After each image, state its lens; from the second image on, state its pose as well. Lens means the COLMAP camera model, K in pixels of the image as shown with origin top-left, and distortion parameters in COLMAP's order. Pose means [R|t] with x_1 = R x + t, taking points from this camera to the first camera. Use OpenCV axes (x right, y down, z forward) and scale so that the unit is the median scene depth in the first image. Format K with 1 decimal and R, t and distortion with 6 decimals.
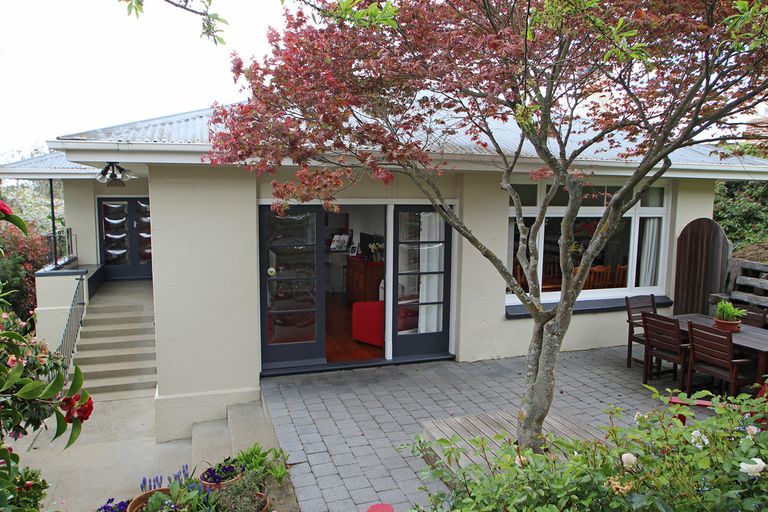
lens RADIAL K [[523.6, 0, 384.0], [0, 523.6, 256.0], [0, 0, 1]] dist [-0.001248, -0.000171]
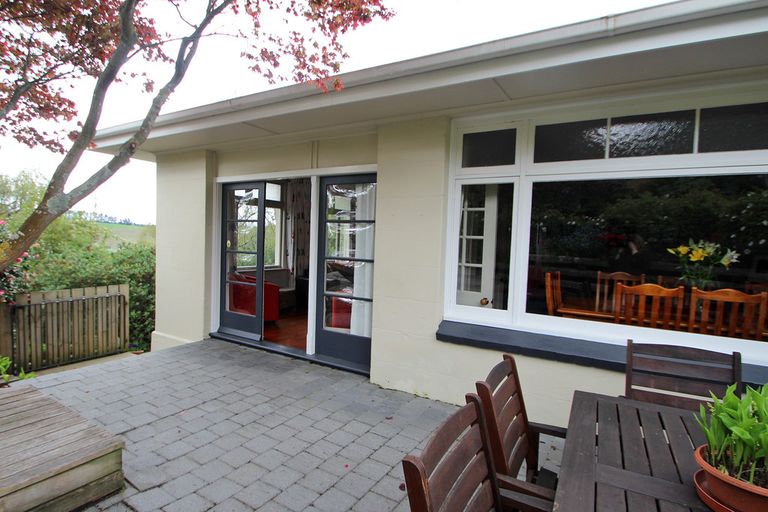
lens RADIAL K [[386.5, 0, 382.6], [0, 386.5, 265.7], [0, 0, 1]] dist [0.000822, 0.000207]
pose [[0.655130, 0.059938, -0.753135, 0.586864], [-0.122947, 0.992018, -0.027998, 0.055140], [0.745445, 0.110937, 0.657270, 0.671638]]
